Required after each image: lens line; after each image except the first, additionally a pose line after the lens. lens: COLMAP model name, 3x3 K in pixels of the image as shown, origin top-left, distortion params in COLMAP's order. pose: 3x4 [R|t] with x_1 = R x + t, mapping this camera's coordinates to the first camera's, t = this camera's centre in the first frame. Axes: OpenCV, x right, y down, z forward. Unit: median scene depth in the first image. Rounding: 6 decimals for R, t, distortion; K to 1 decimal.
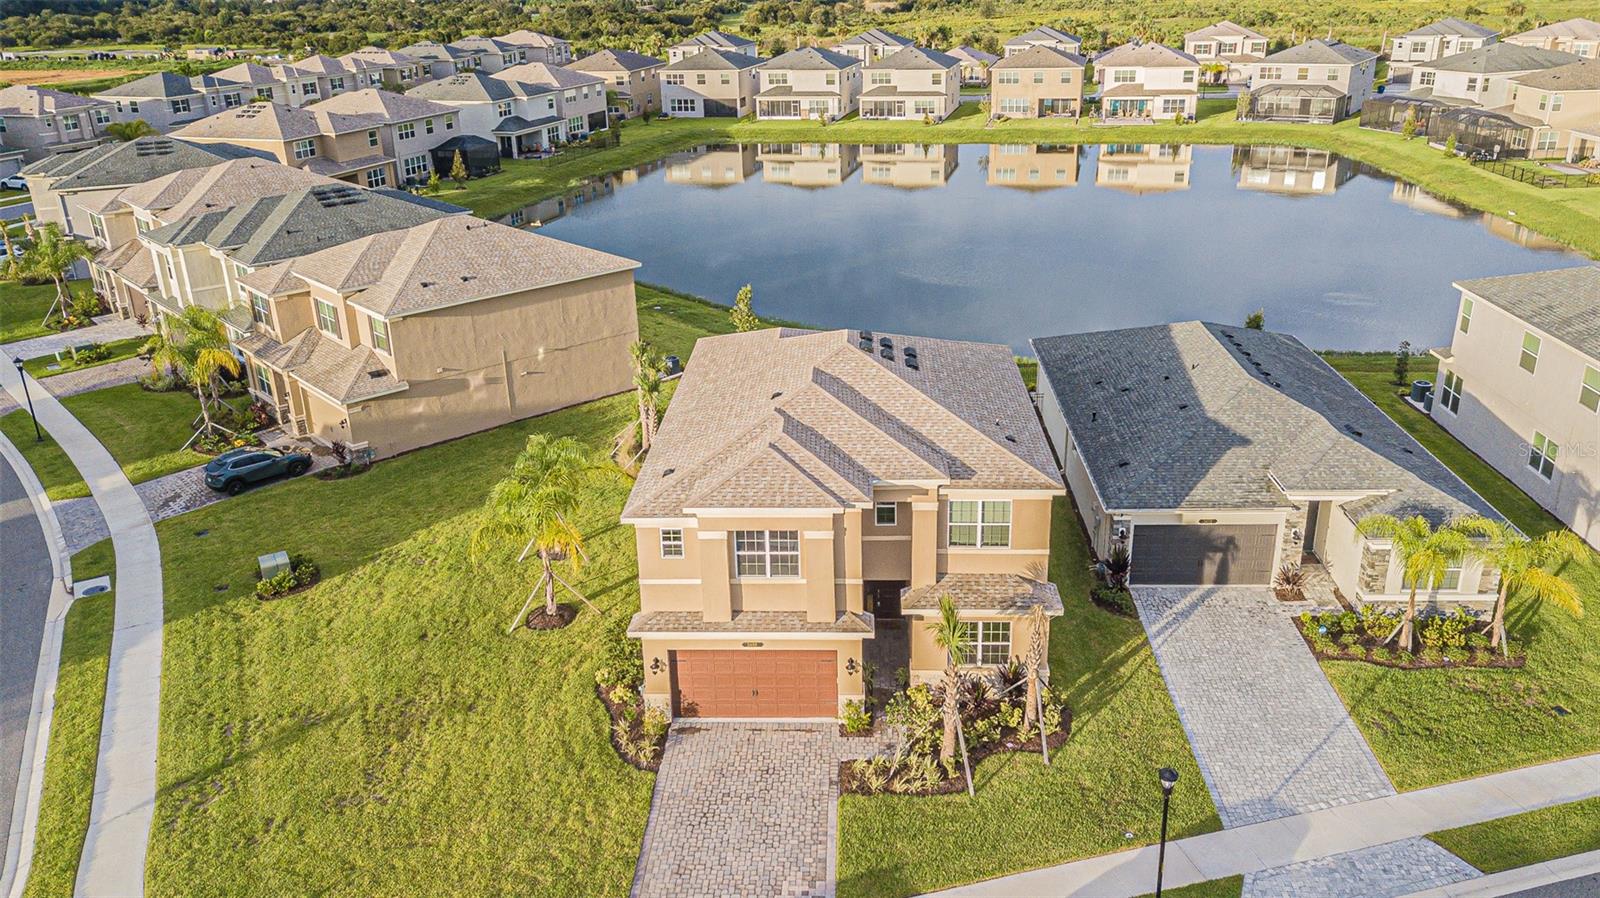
lens RADIAL K [[1224.4, 0, 799.8], [0, 1224.4, 425.1], [0, 0, 1]] dist [0.027449, -0.002873]
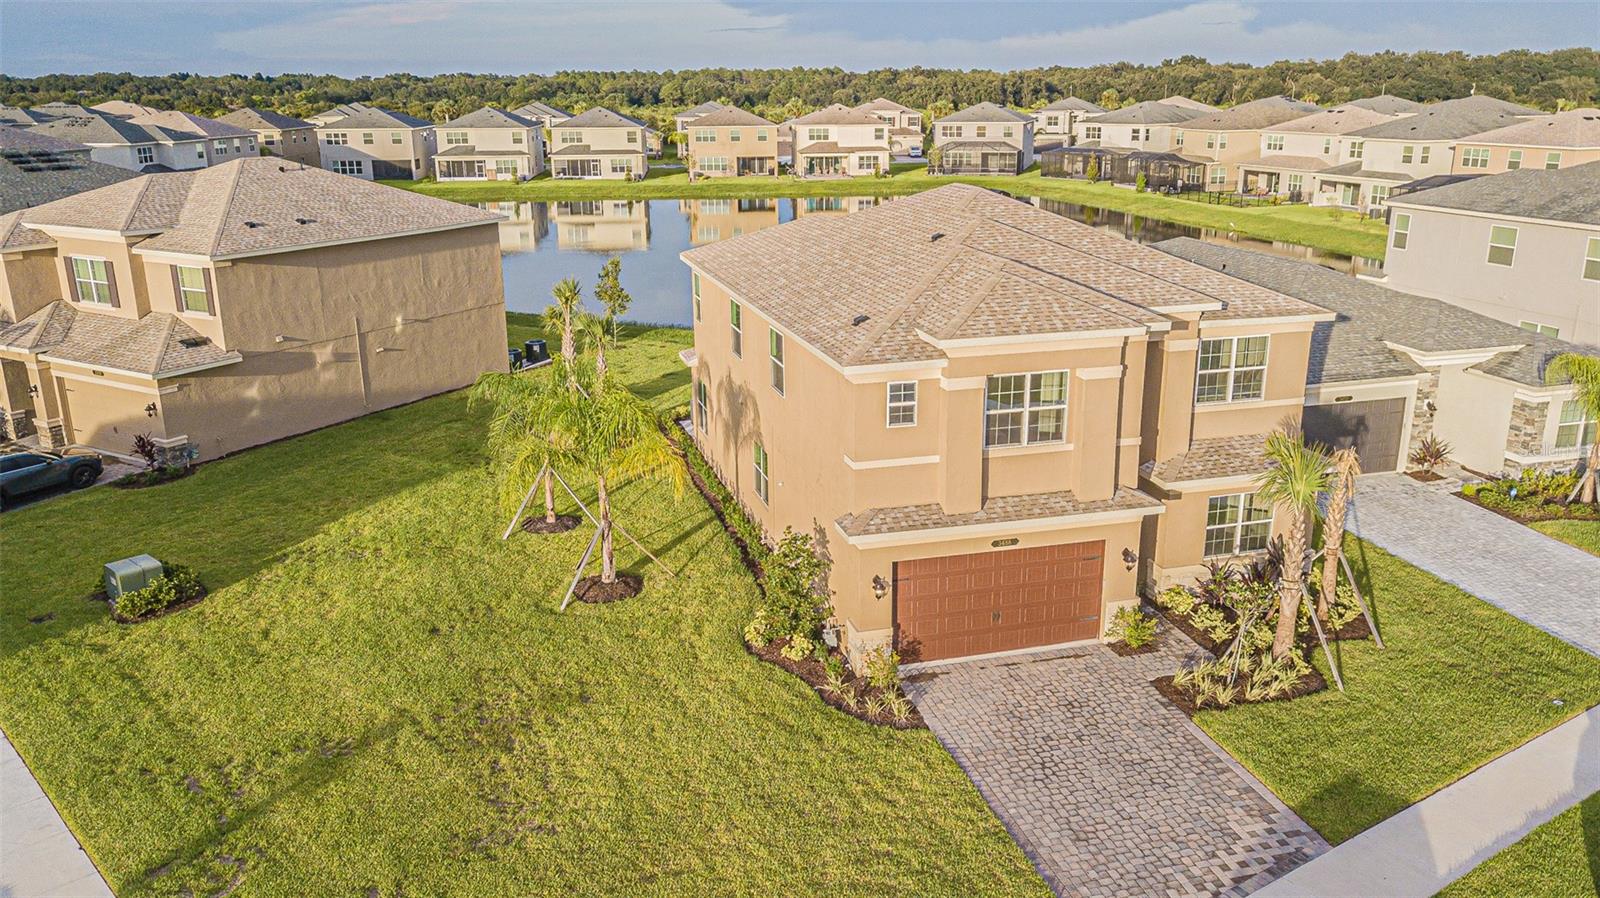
lens RADIAL K [[1220.6, 0, 802.6], [0, 1220.6, 444.0], [0, 0, 1]] dist [0.018839, 0.011397]
pose [[0.948729, -0.070603, 0.308105, -0.318101], [0.094496, 0.993510, -0.063311, 0.133398], [-0.301635, 0.089180, 0.949243, 0.294925]]
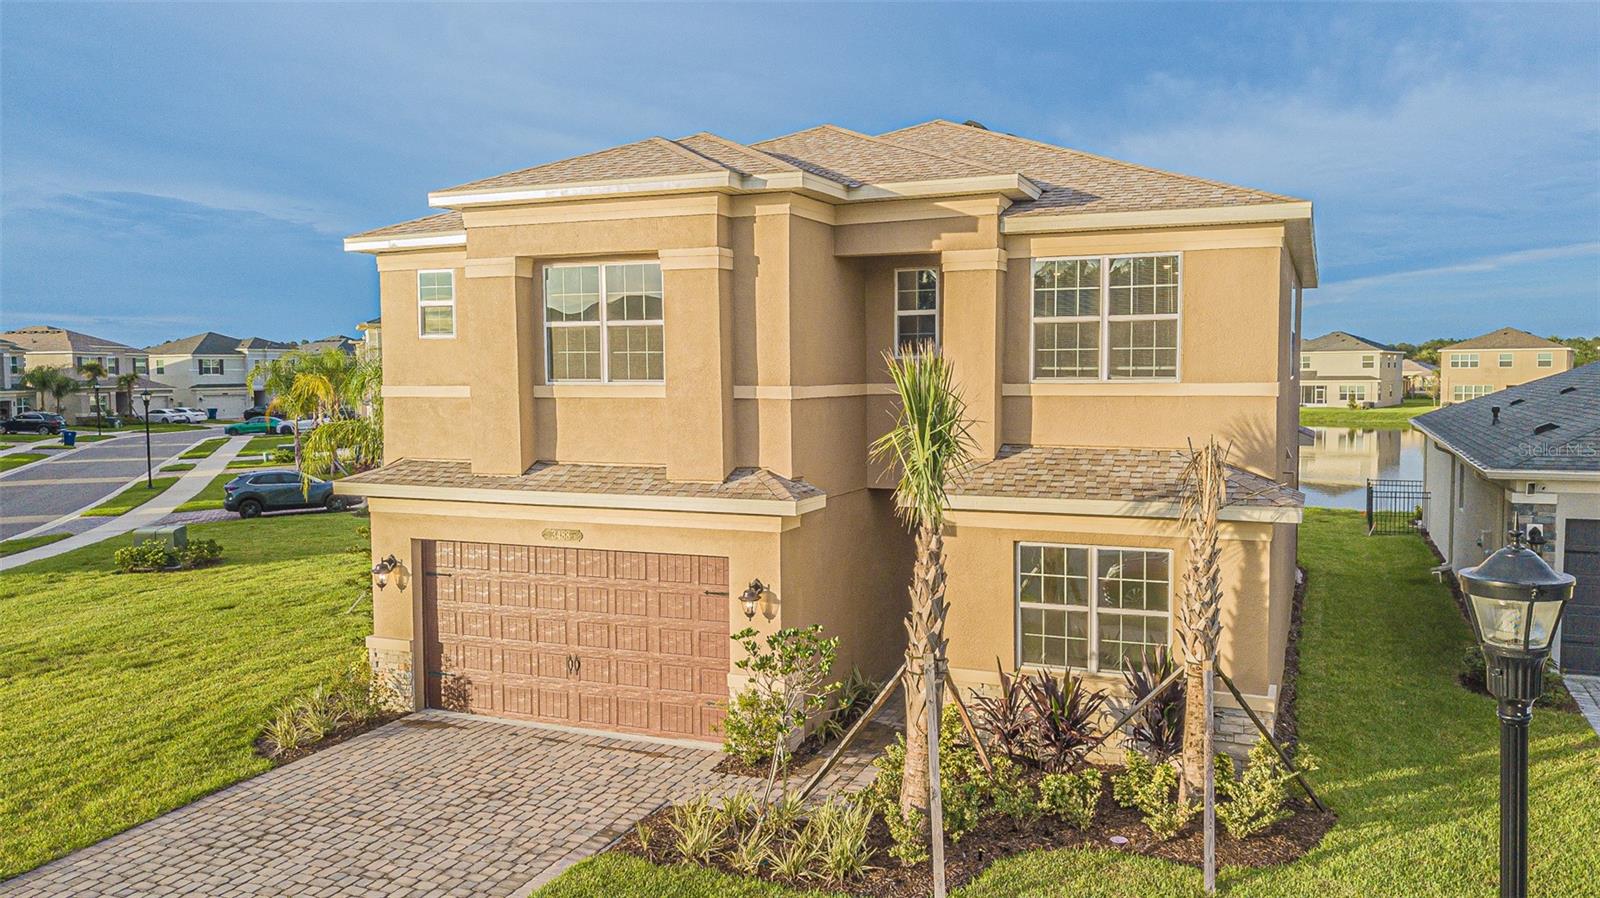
lens RADIAL K [[1236.8, 0, 800.0], [0, 1236.8, 449.0], [0, 0, 1]] dist [0.001465, 0.043713]
pose [[0.938097, 0.042563, -0.343748, 0.172464], [-0.138201, 0.955998, -0.258781, 0.218925], [0.317608, 0.290268, 0.902701, 0.516736]]
